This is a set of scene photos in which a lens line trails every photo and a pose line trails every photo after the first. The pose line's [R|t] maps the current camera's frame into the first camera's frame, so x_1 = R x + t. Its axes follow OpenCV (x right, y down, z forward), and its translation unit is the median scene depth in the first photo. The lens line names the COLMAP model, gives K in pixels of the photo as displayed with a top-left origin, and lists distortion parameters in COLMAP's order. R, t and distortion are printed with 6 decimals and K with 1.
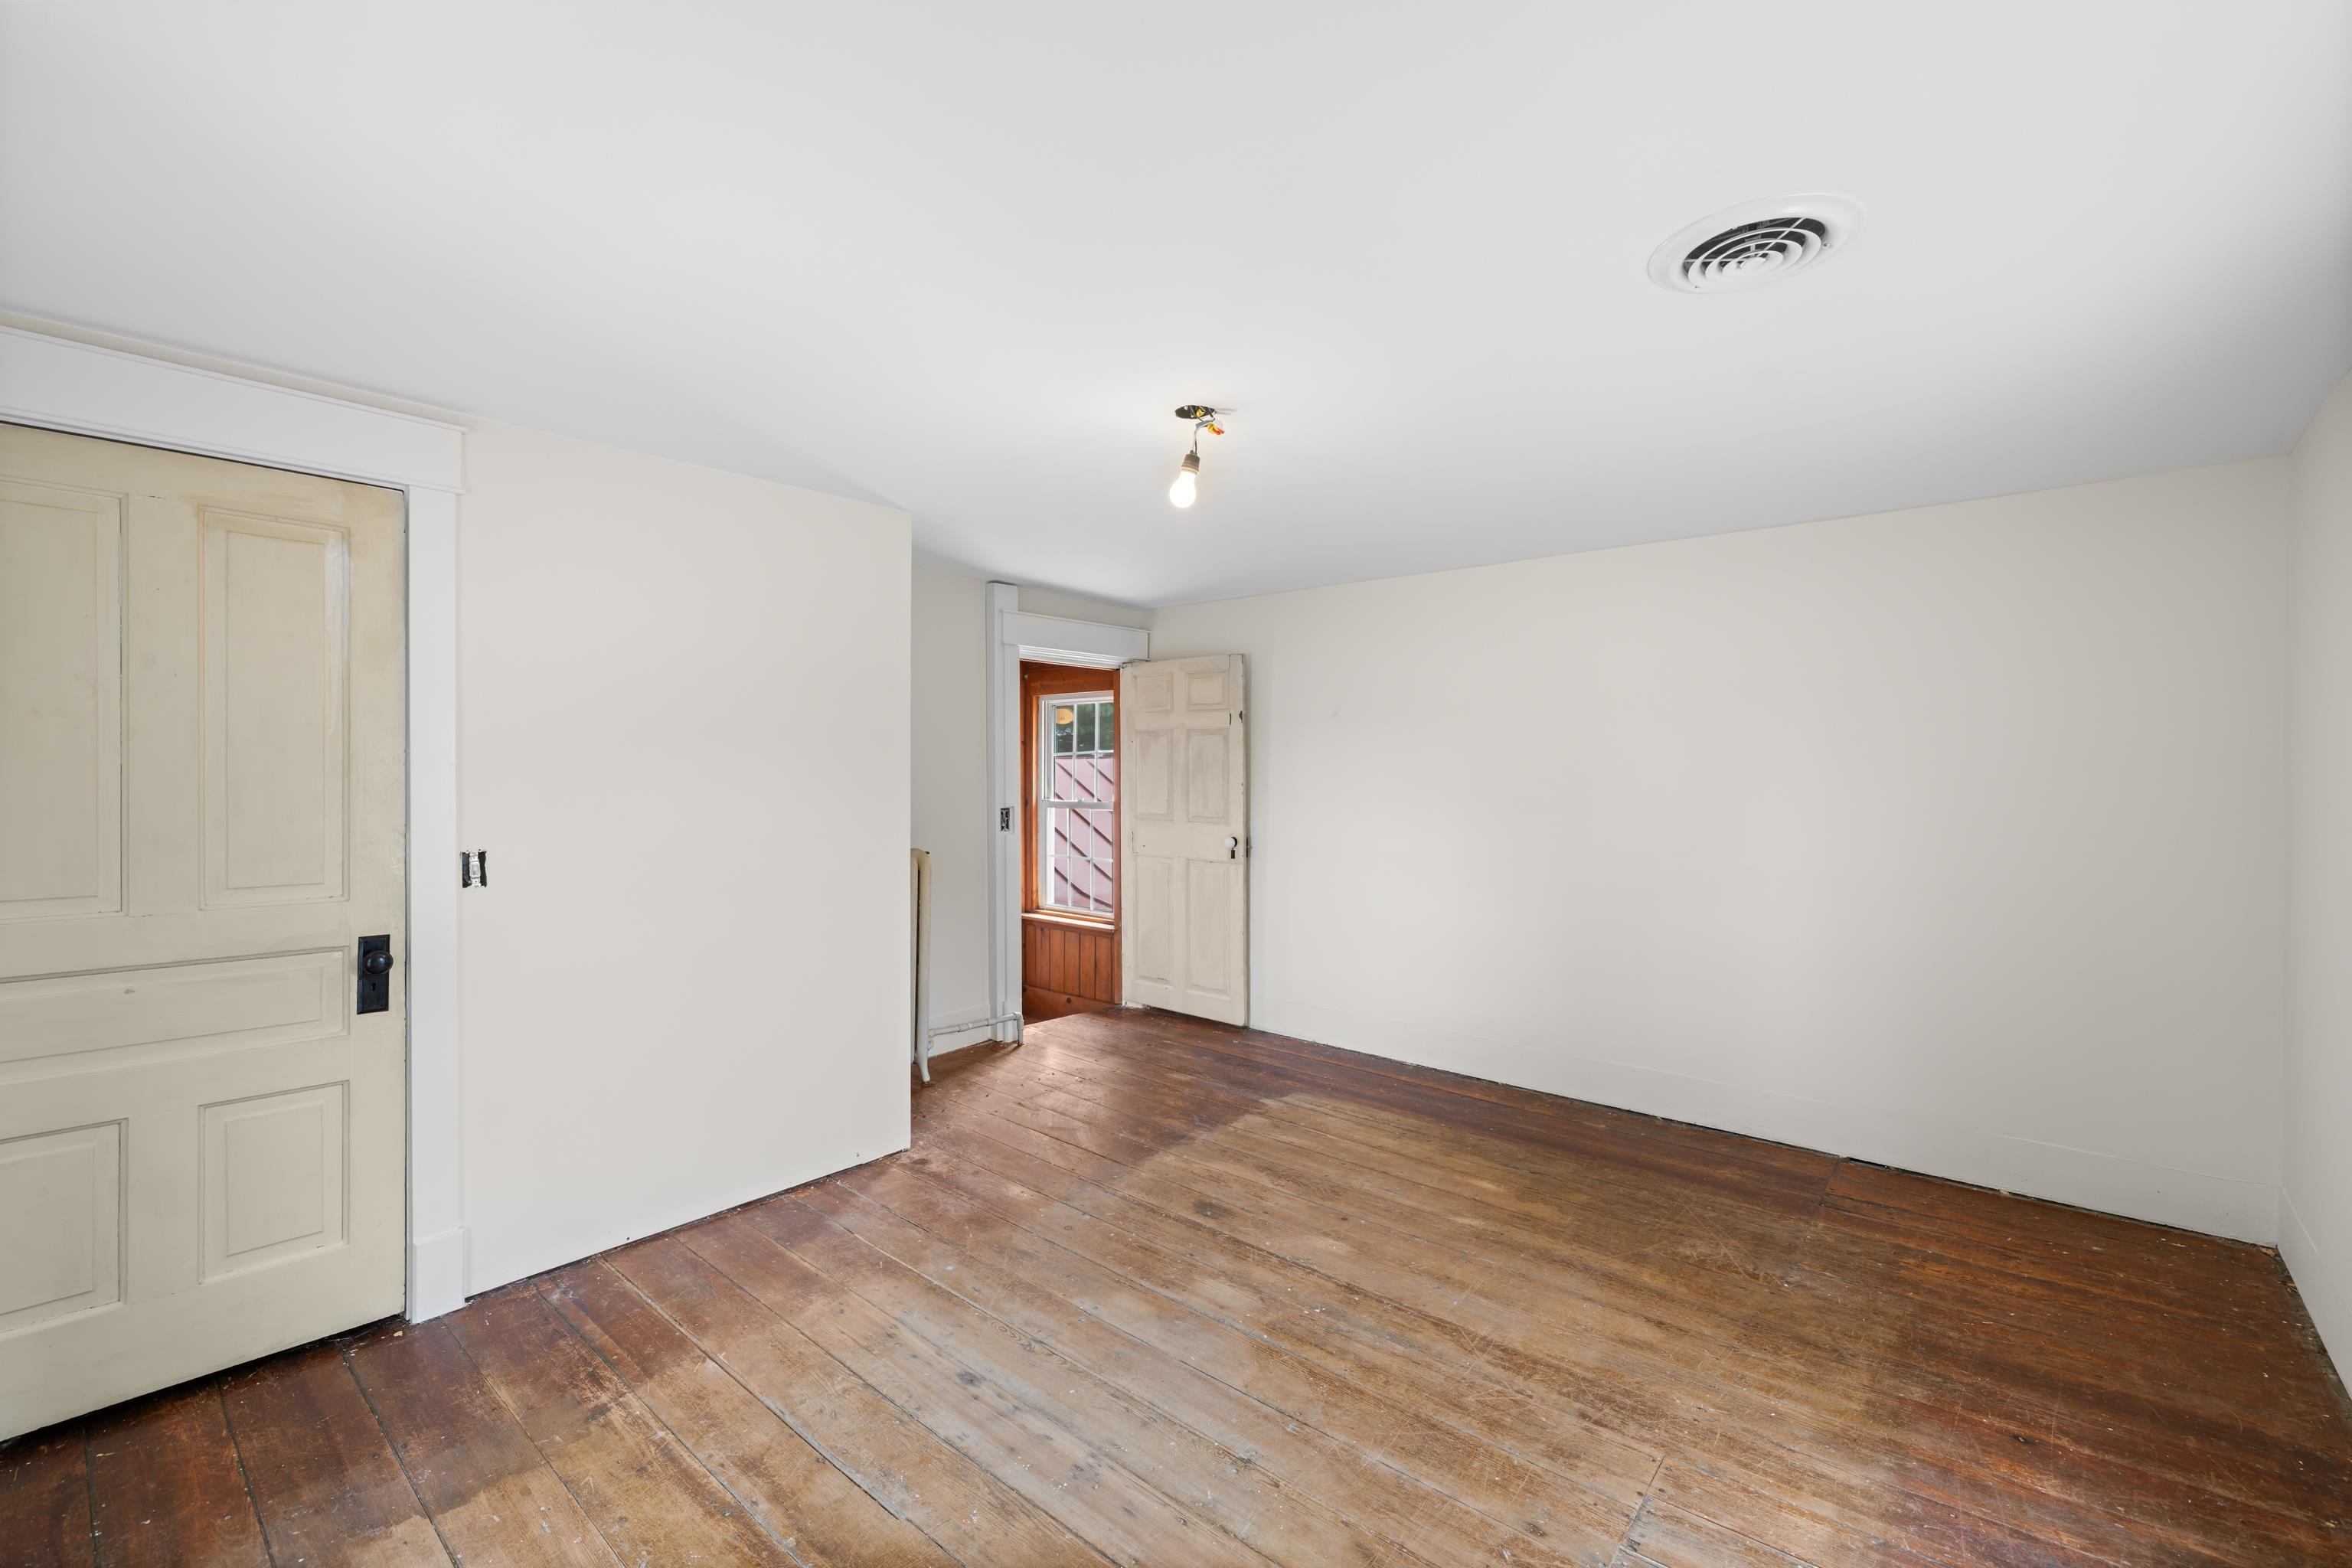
lens RADIAL K [[980.0, 0, 1177.4], [0, 980.0, 775.9], [0, 0, 1]] dist [-0.002081, 0.000136]
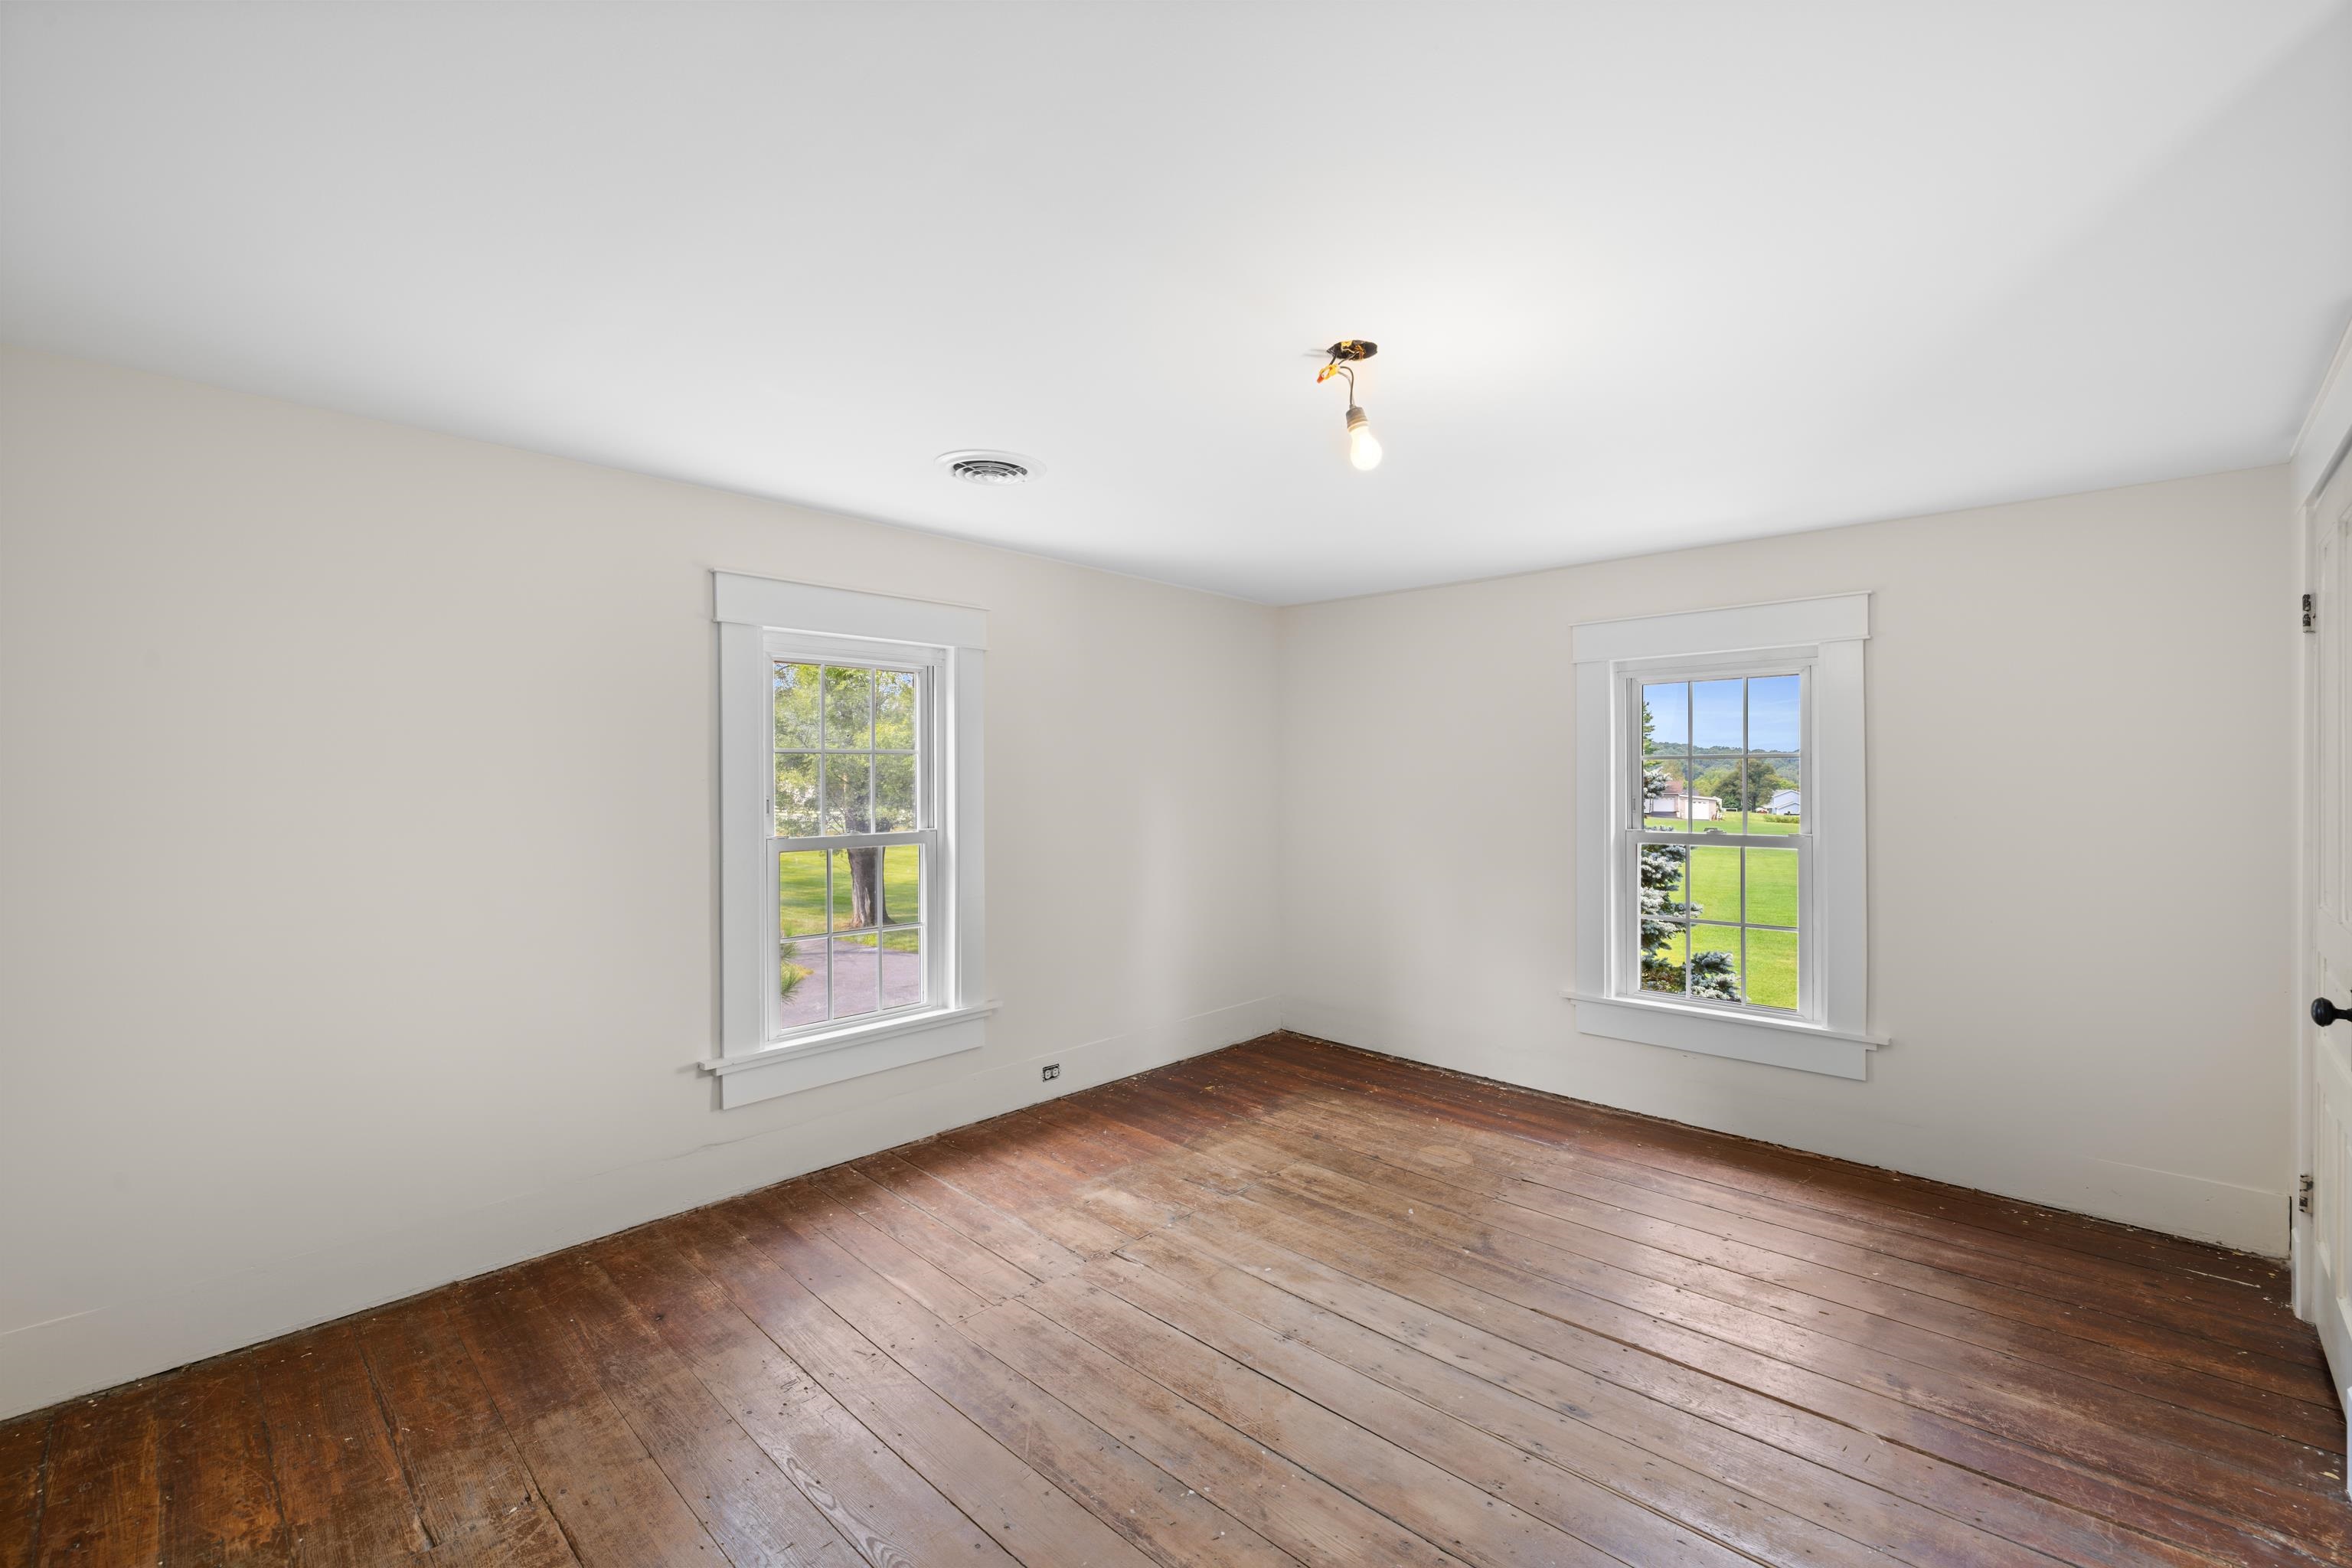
lens RADIAL K [[980.0, 0, 1172.5], [0, 980.0, 776.2], [0, 0, 1]] dist [-0.002081, 0.000136]
pose [[-0.998453, -0.003823, 0.055468, 0.133980], [-0.003715, 0.999991, 0.002057, -0.011030], [-0.055476, 0.001848, -0.998458, 2.001190]]
